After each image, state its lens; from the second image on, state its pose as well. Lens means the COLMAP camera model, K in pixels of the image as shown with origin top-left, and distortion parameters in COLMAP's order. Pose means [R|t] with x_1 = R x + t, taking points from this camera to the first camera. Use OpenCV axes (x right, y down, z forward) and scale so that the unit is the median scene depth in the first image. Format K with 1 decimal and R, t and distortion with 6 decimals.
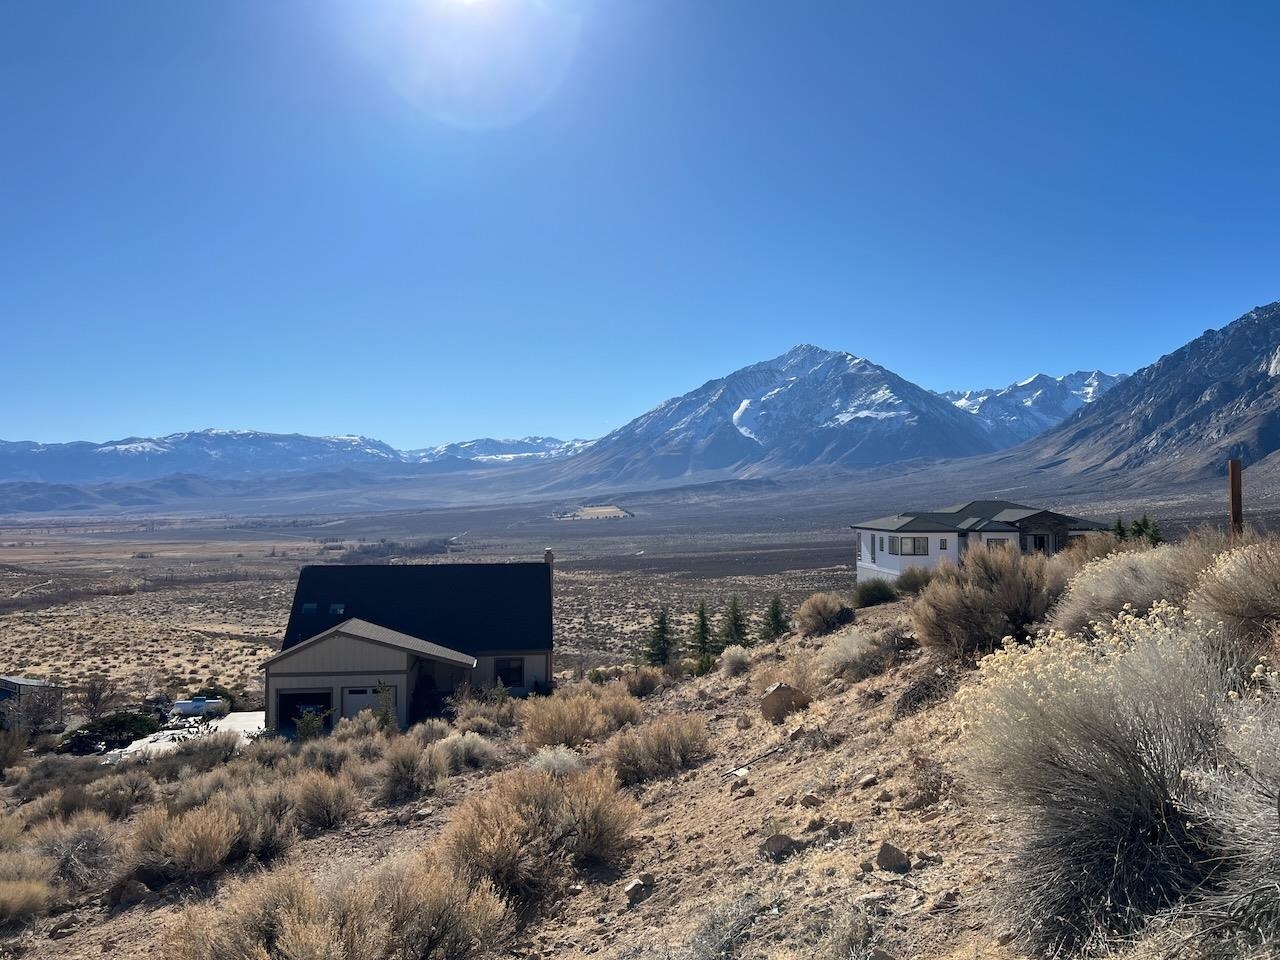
lens RADIAL K [[957.9, 0, 634.2], [0, 957.9, 479.5], [0, 0, 1]] dist [0.066547, -0.076115]
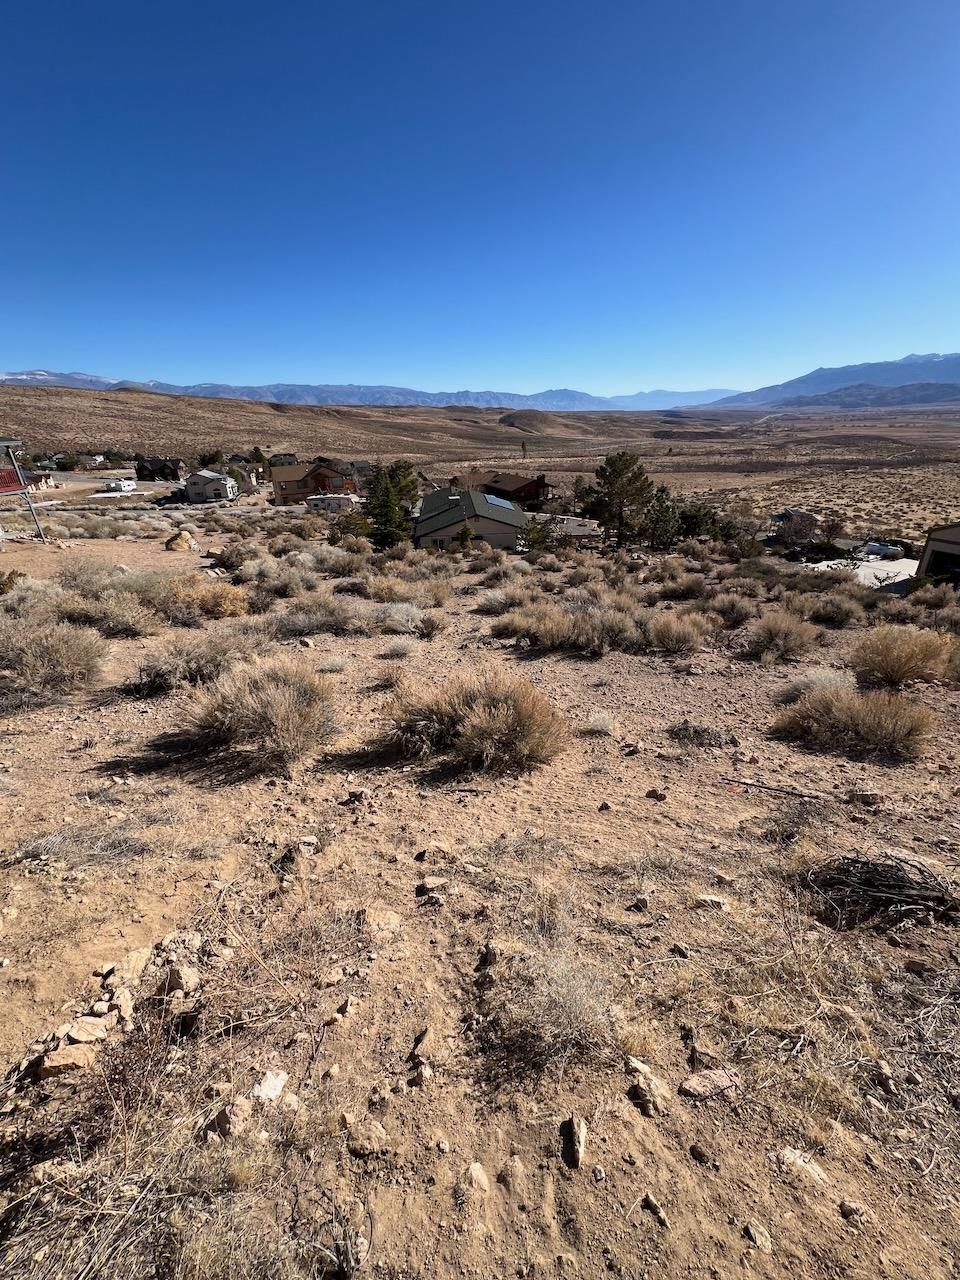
lens RADIAL K [[512.9, 0, 478.9], [0, 512.9, 636.8], [0, 0, 1]] dist [-0.003991, 0.001008]
pose [[0.340361, 0.372894, -0.863194, 0.159298], [0.048933, 0.909736, 0.412294, -0.005416], [0.939021, -0.182567, 0.291392, 0.296271]]
